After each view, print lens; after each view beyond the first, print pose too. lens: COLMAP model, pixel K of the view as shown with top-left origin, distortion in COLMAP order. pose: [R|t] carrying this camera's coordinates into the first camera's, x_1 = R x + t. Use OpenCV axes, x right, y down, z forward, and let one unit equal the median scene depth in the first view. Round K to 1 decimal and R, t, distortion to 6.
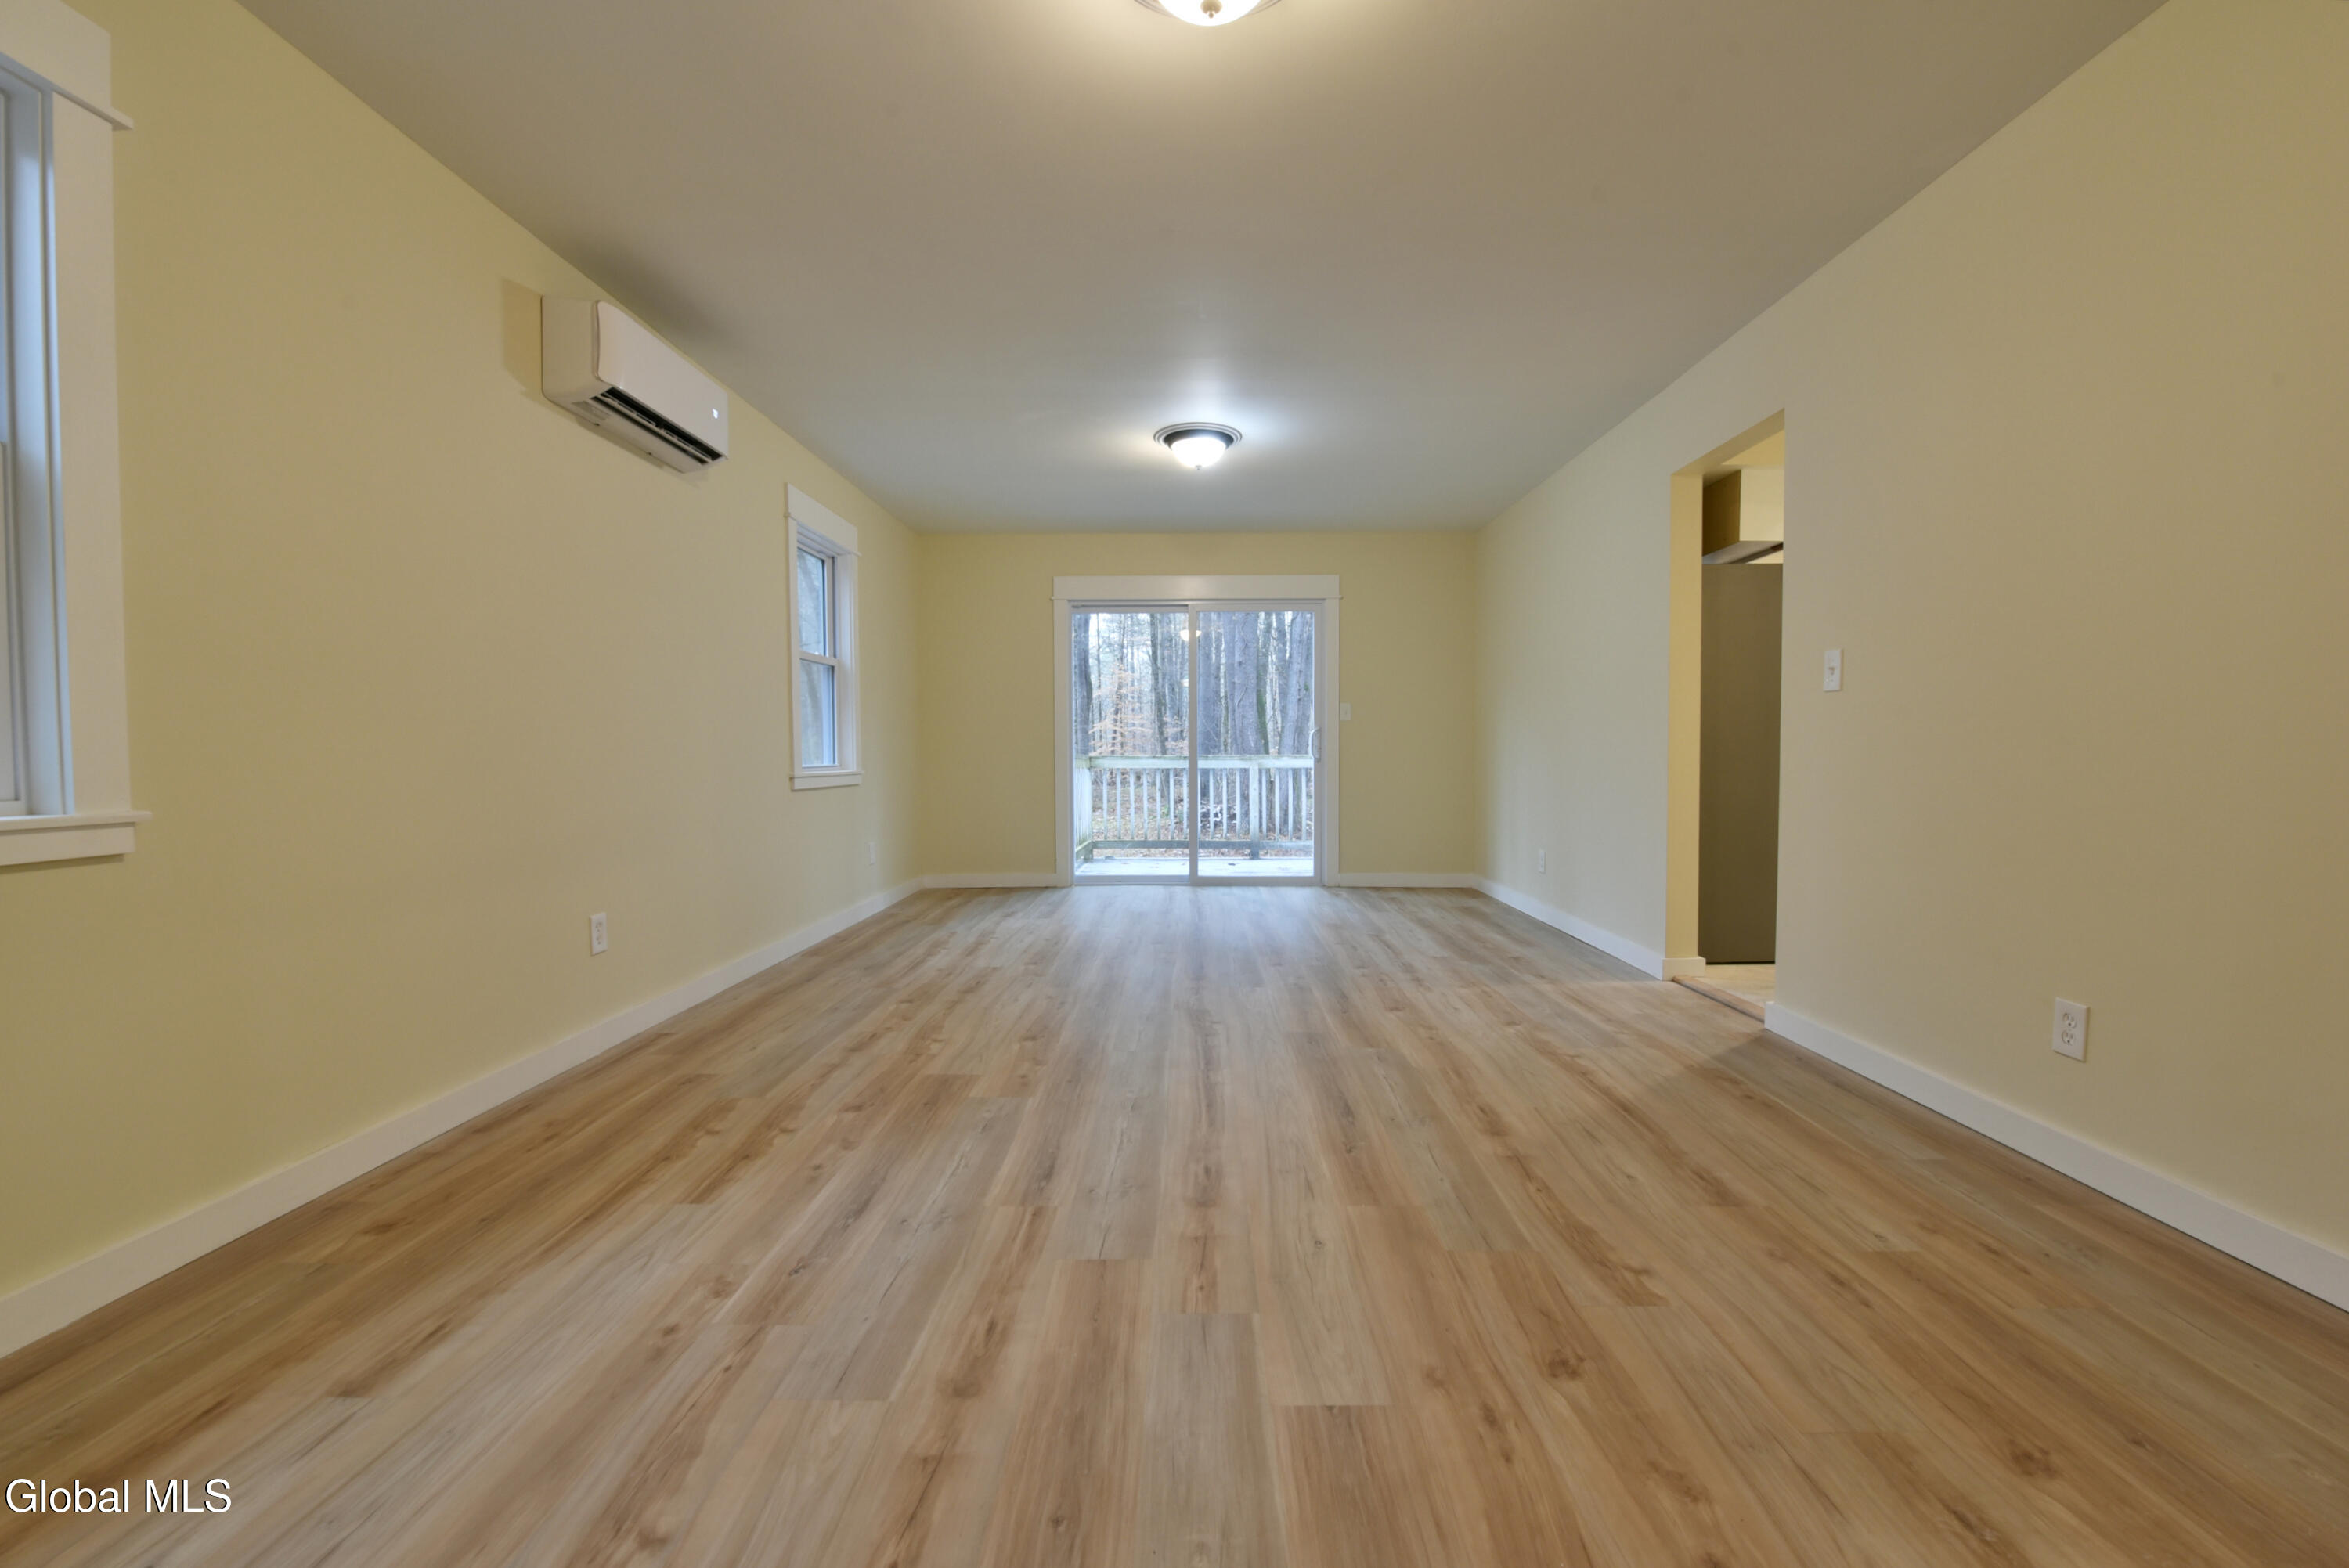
lens RADIAL K [[937.7, 0, 1181.4], [0, 937.7, 781.4], [0, 0, 1]] dist [-0.014857, -0.003902]
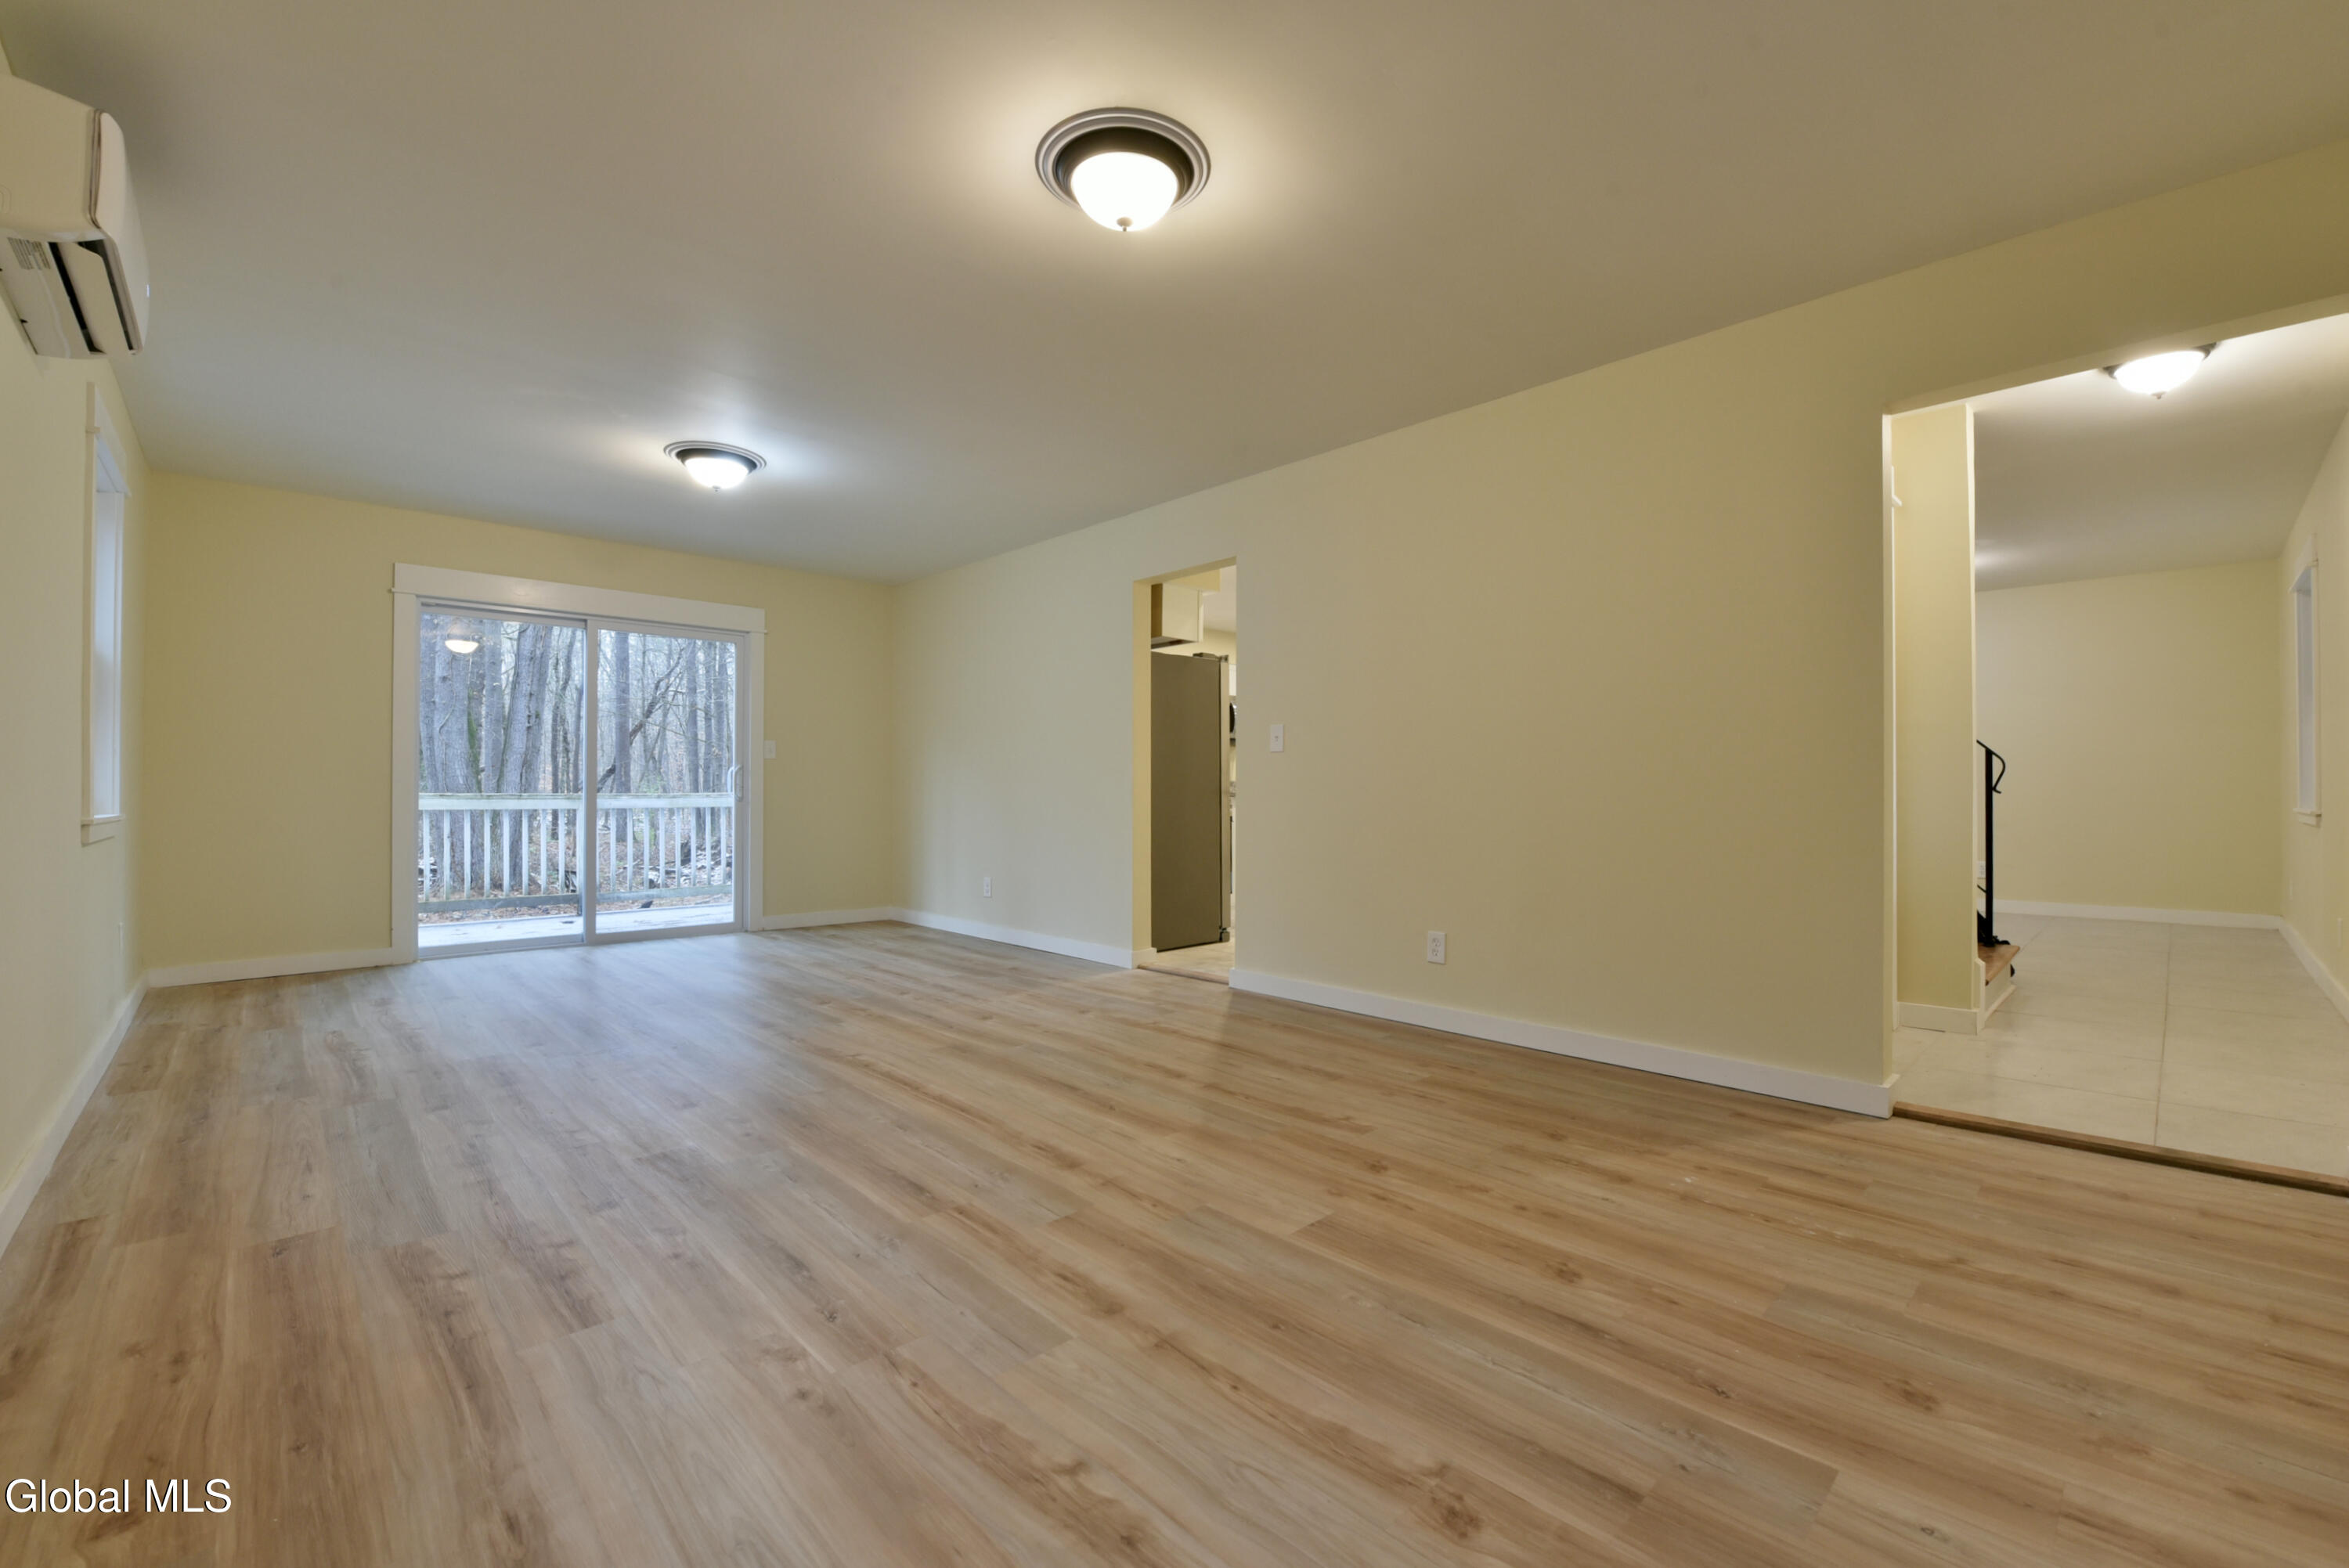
lens RADIAL K [[937.7, 0, 1181.4], [0, 937.7, 781.4], [0, 0, 1]] dist [-0.014857, -0.003902]
pose [[0.723538, 0.012642, 0.690169, -0.480193], [0.016911, 0.999208, -0.036031, 0.002749], [-0.690077, 0.037741, 0.722751, 0.010962]]
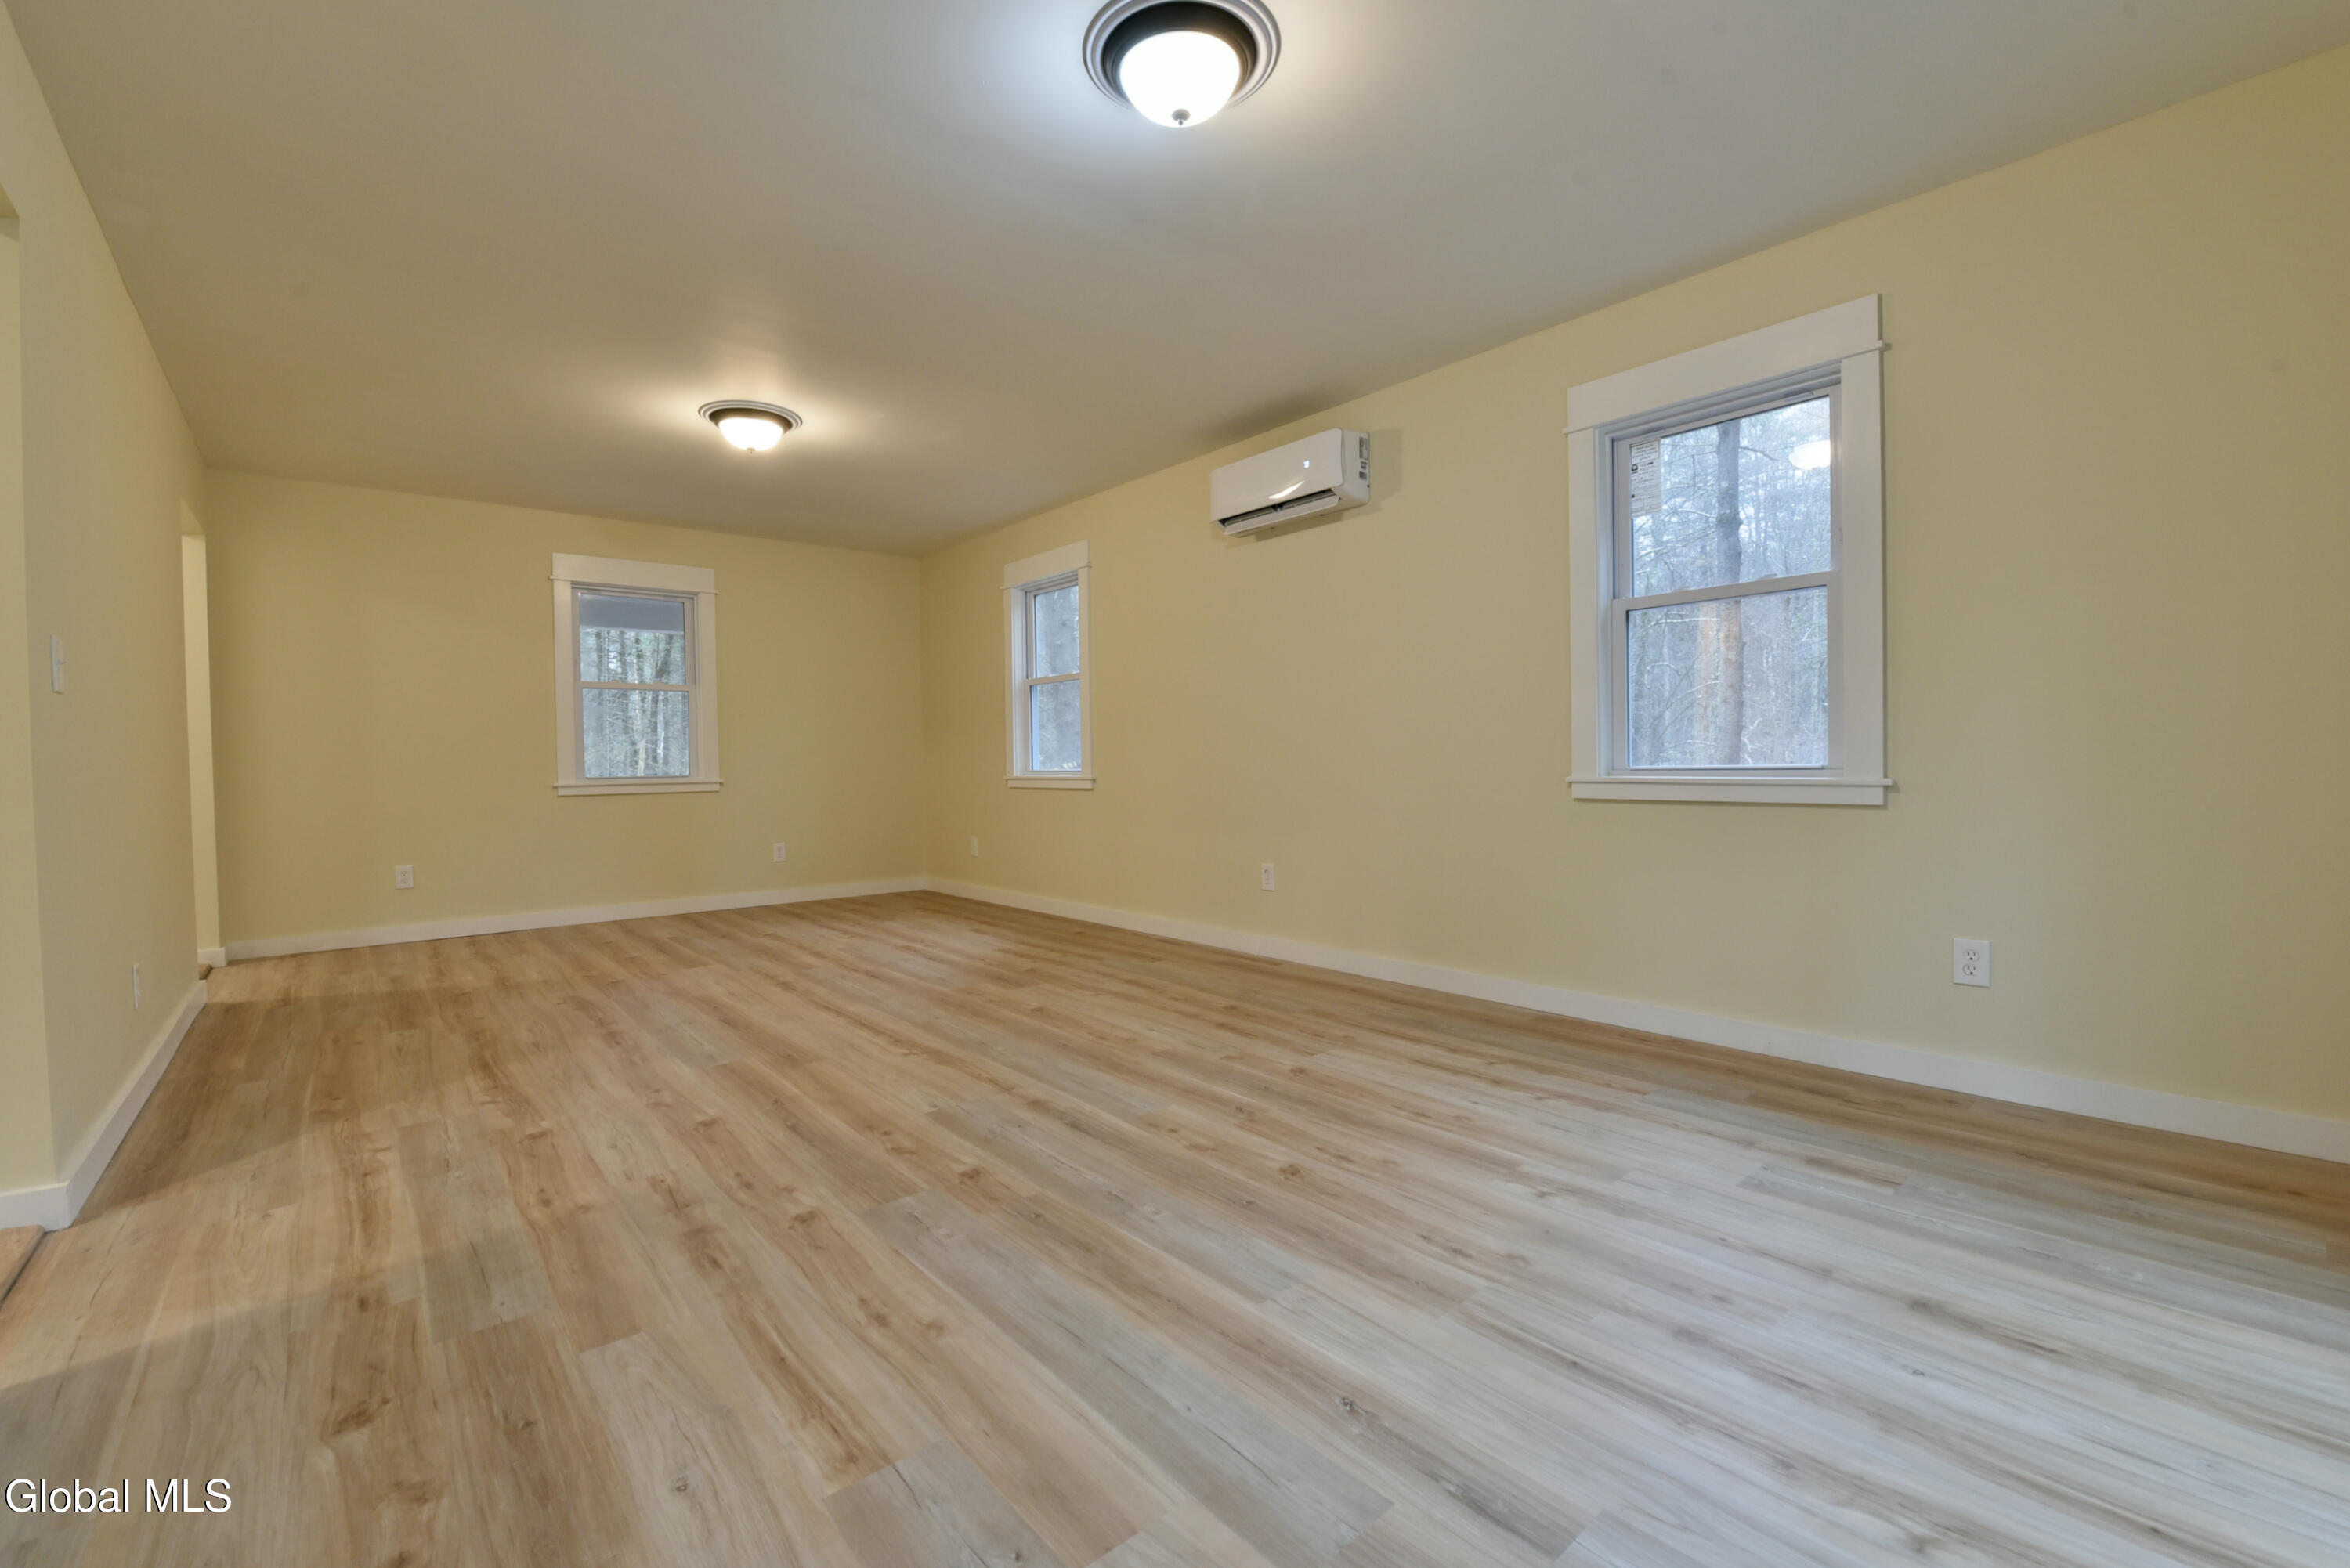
lens RADIAL K [[990.8, 0, 1183.6], [0, 990.8, 789.4], [0, 0, 1]] dist [-0.017158, -0.000497]
pose [[-0.743197, 0.038226, -0.667979, 0.557018], [0.002416, 0.998513, 0.054453, -0.065780], [0.669068, 0.038856, -0.742185, 2.210179]]
